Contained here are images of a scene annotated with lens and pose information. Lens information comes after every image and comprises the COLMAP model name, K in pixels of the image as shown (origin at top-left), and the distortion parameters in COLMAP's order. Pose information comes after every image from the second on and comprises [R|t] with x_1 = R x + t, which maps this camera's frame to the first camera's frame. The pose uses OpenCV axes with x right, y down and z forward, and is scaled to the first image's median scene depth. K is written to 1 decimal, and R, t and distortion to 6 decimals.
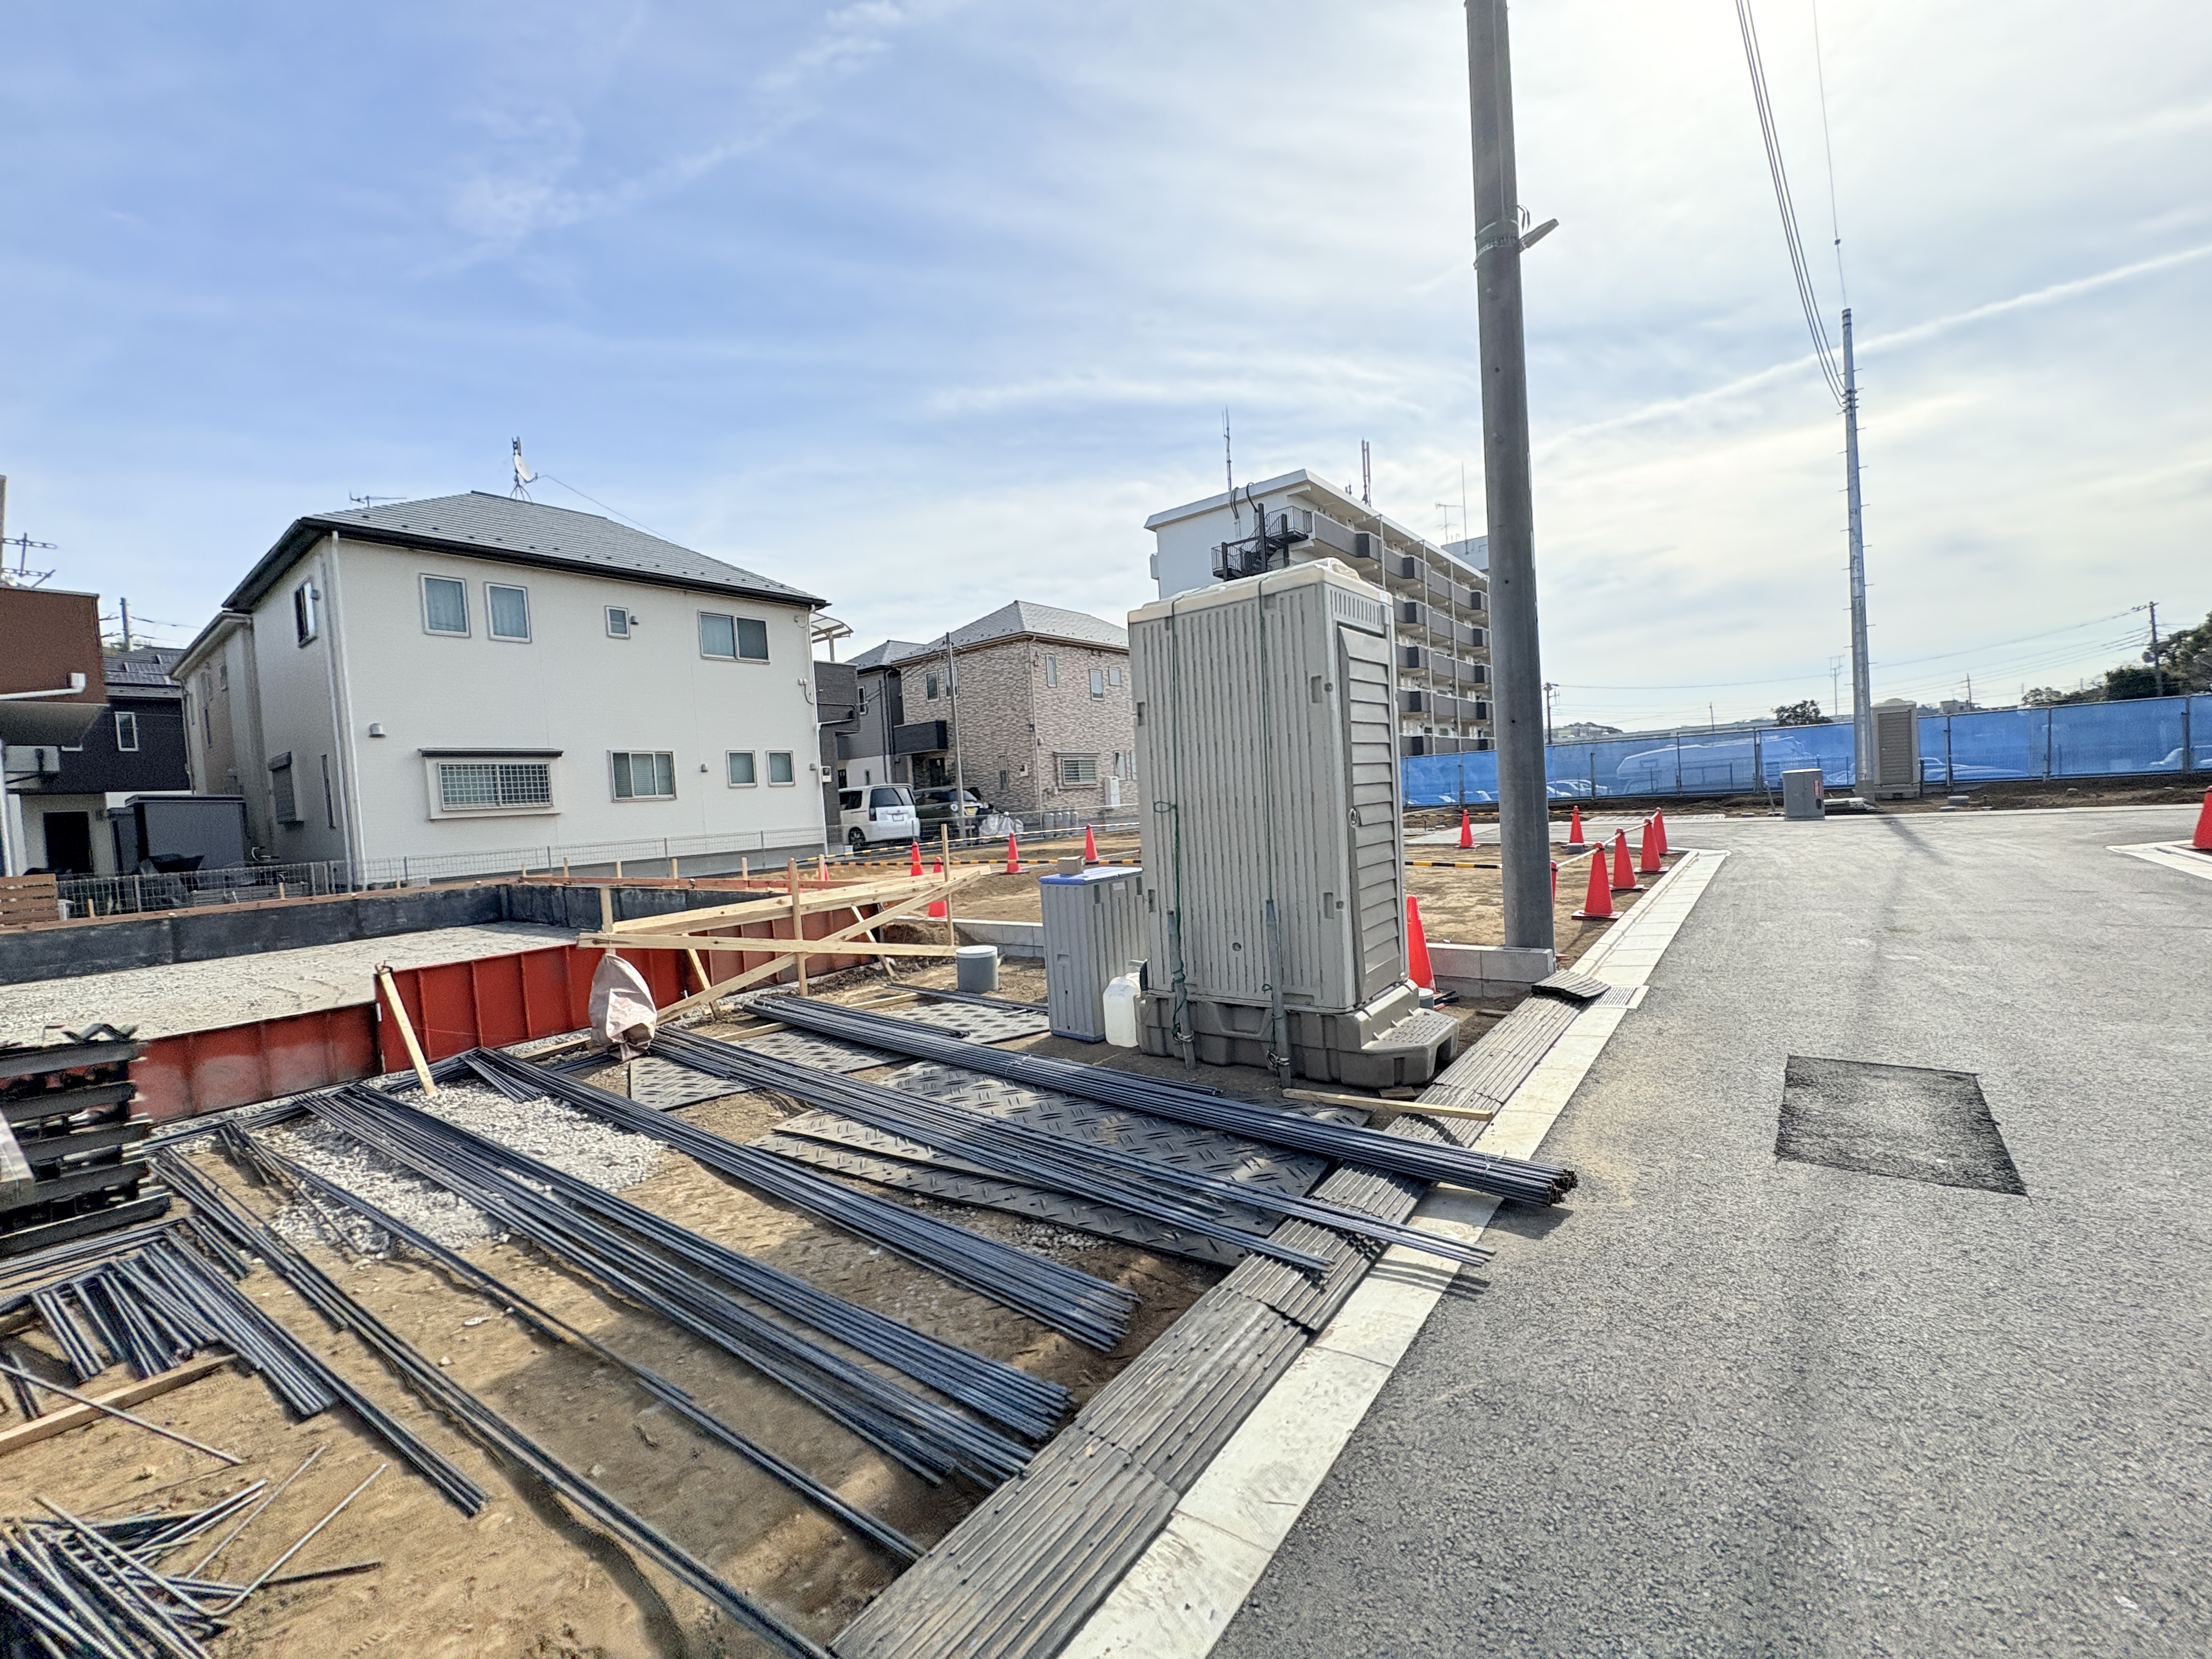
lens RADIAL K [[888.4, 0, 1112.6], [0, 888.4, 841.9], [0, 0, 1]] dist [0.003483, 0.000417]
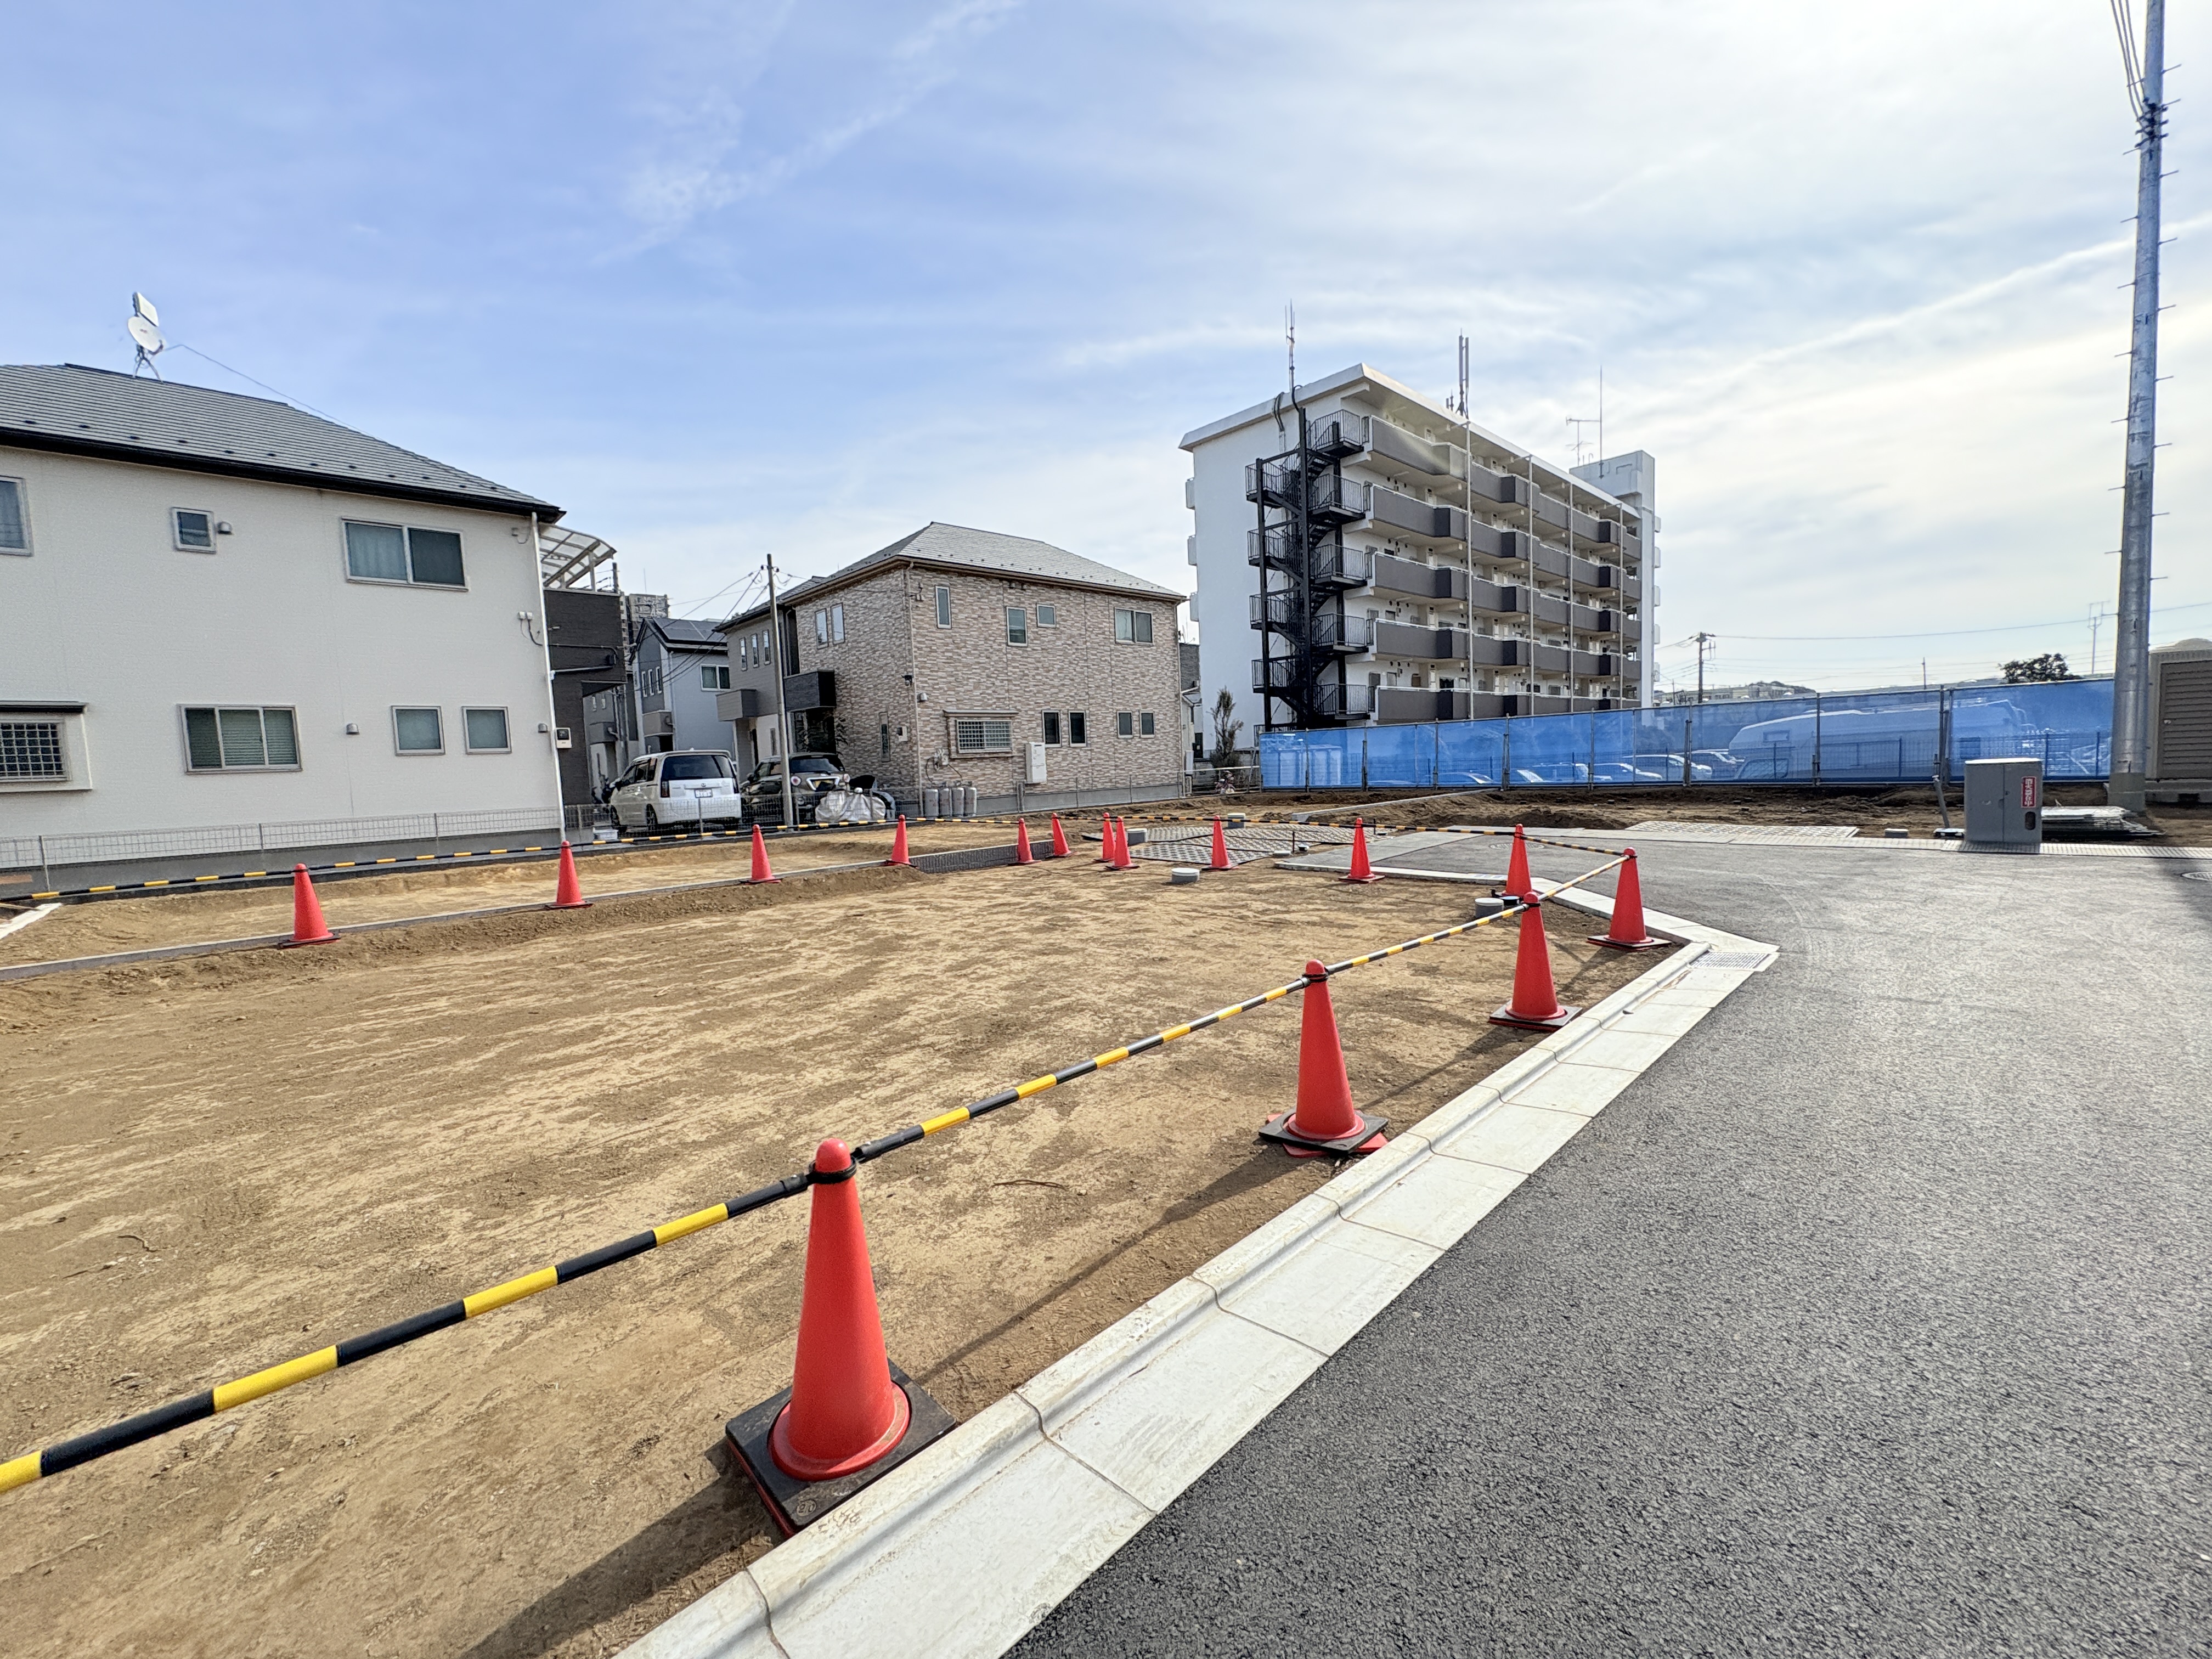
lens RADIAL K [[873.8, 0, 1102.5], [0, 873.8, 836.1], [0, 0, 1]] dist [0.000595, -0.000599]
pose [[0.988363, 0.027393, -0.149626, 0.242997], [-0.021158, 0.998846, 0.043108, -0.035531], [0.150634, -0.039440, 0.987802, 0.338448]]
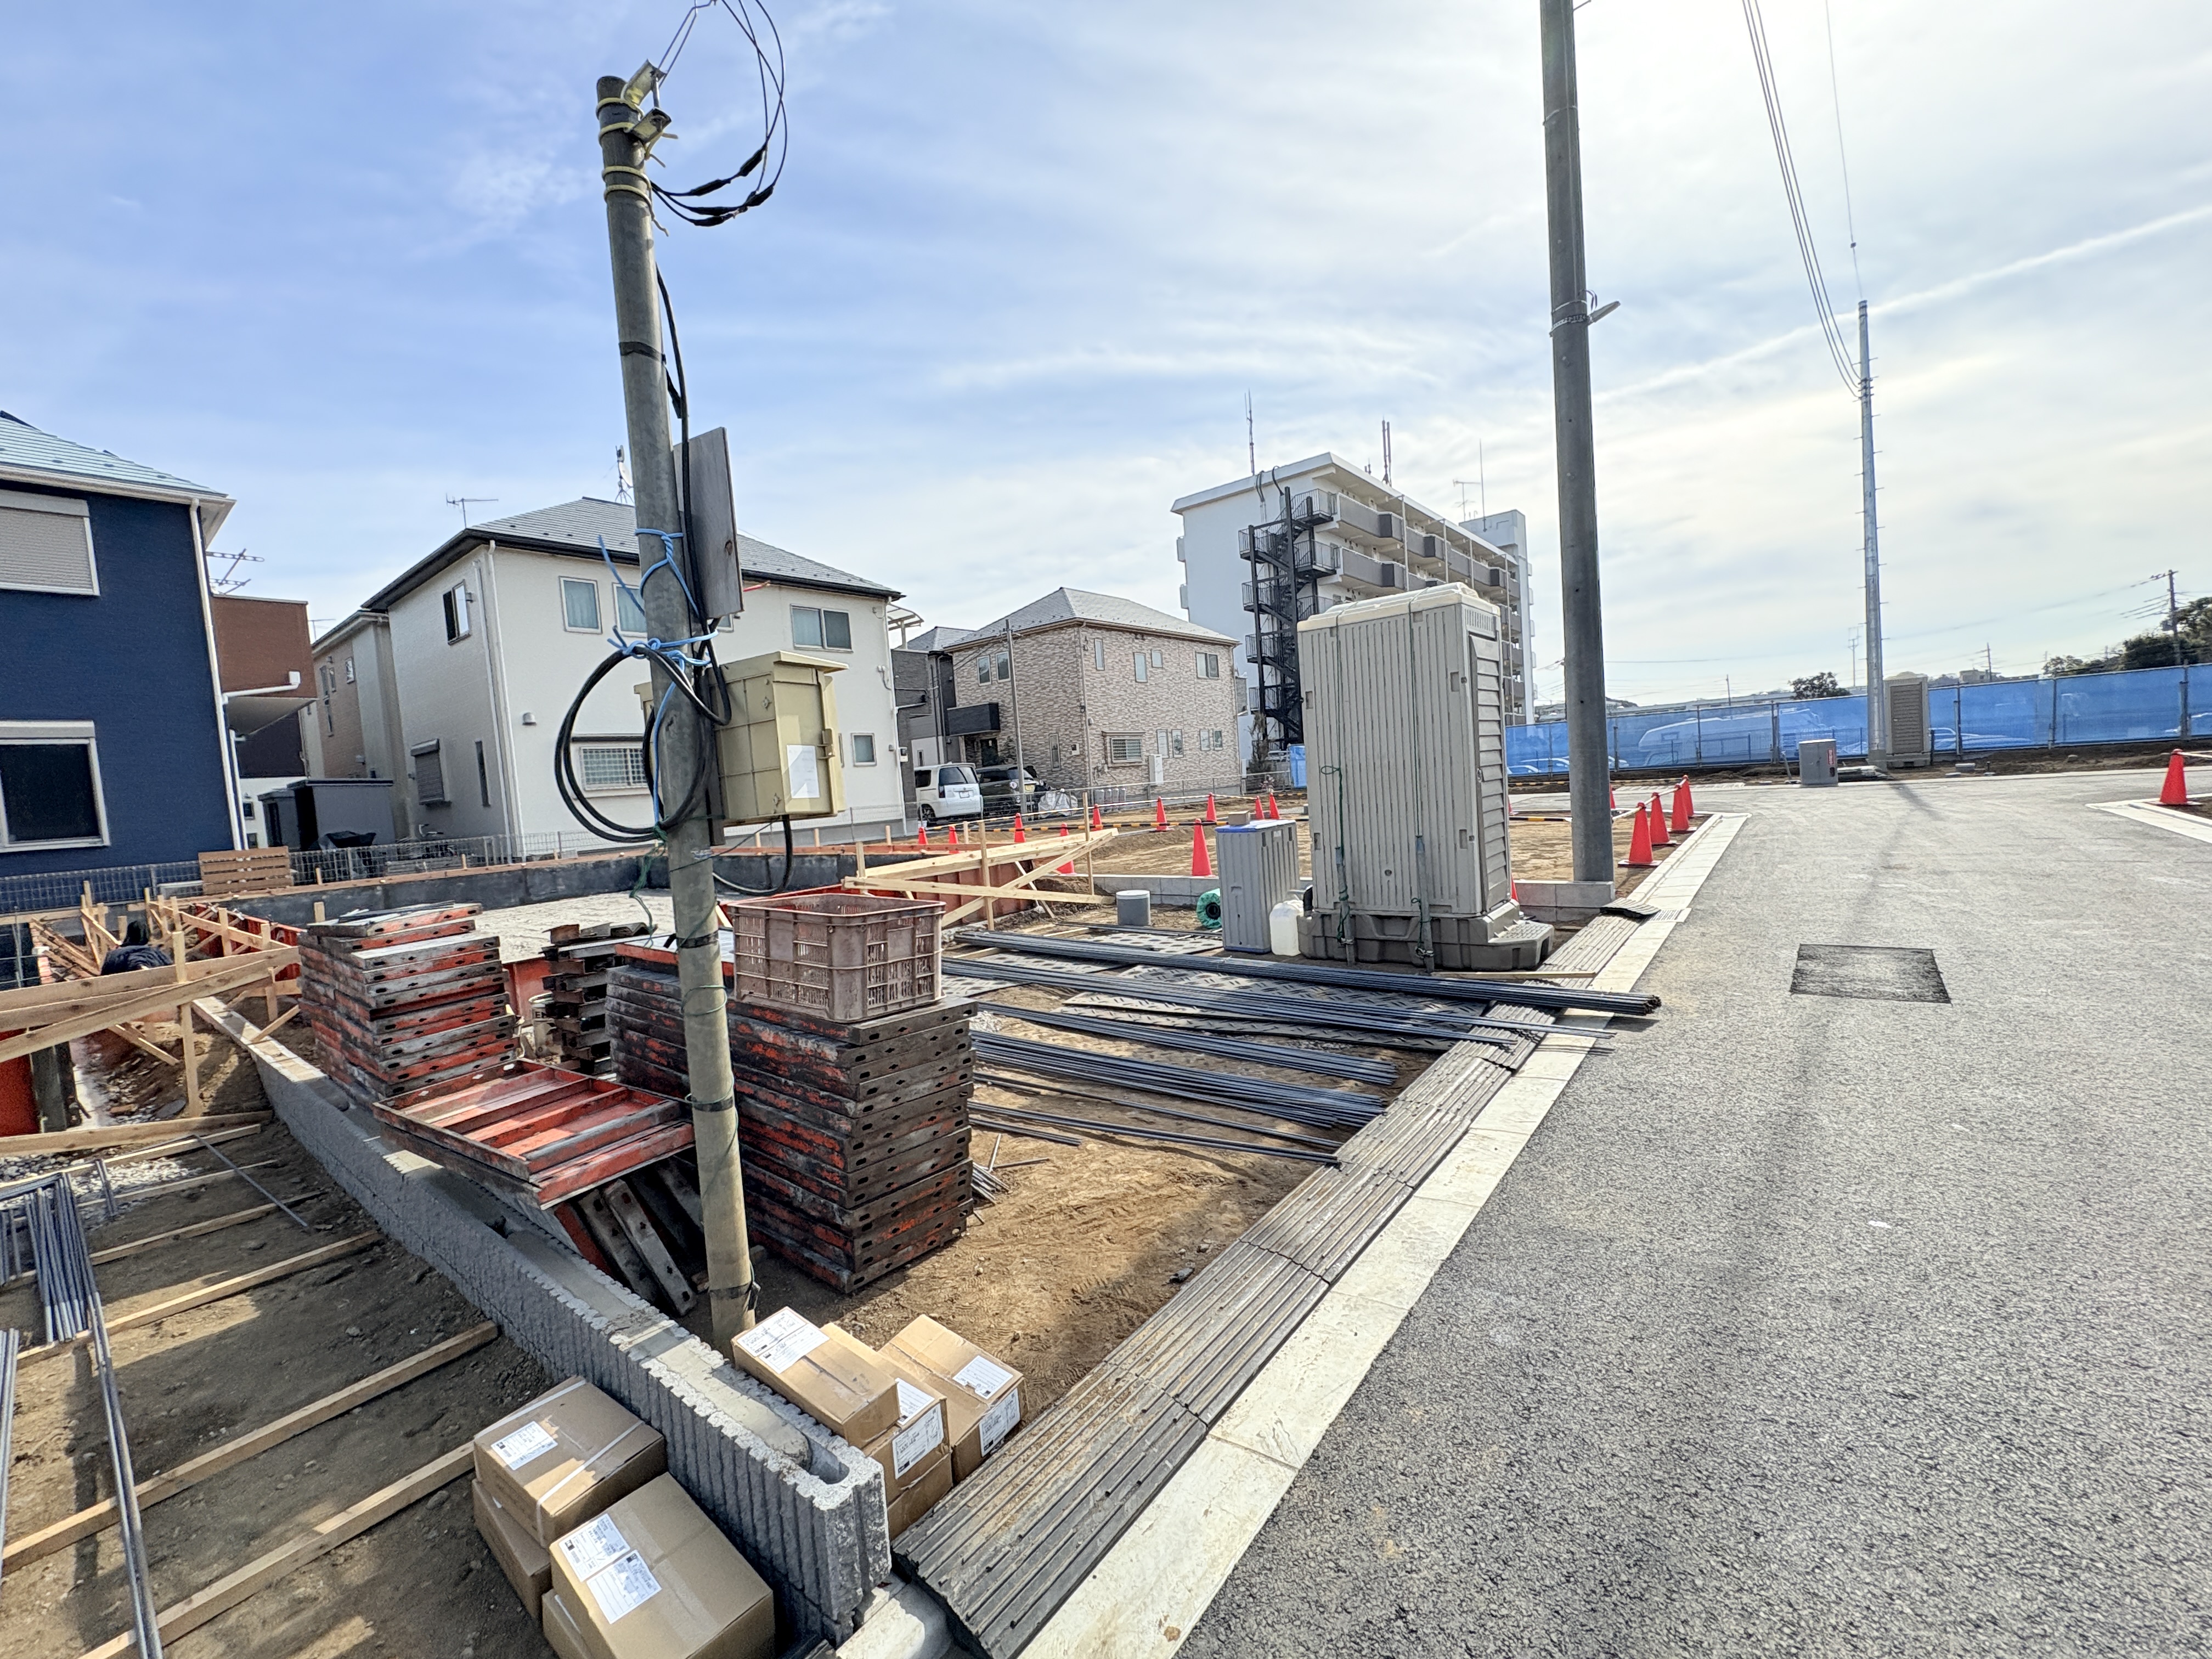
lens RADIAL K [[887.0, 0, 1111.7], [0, 887.0, 846.0], [0, 0, 1]] dist [0.006472, 0.000136]
pose [[0.999887, -0.009398, -0.011699, -0.058297], [0.009714, 0.999580, 0.027295, 0.007904], [0.011438, -0.027406, 0.999559, -0.077804]]
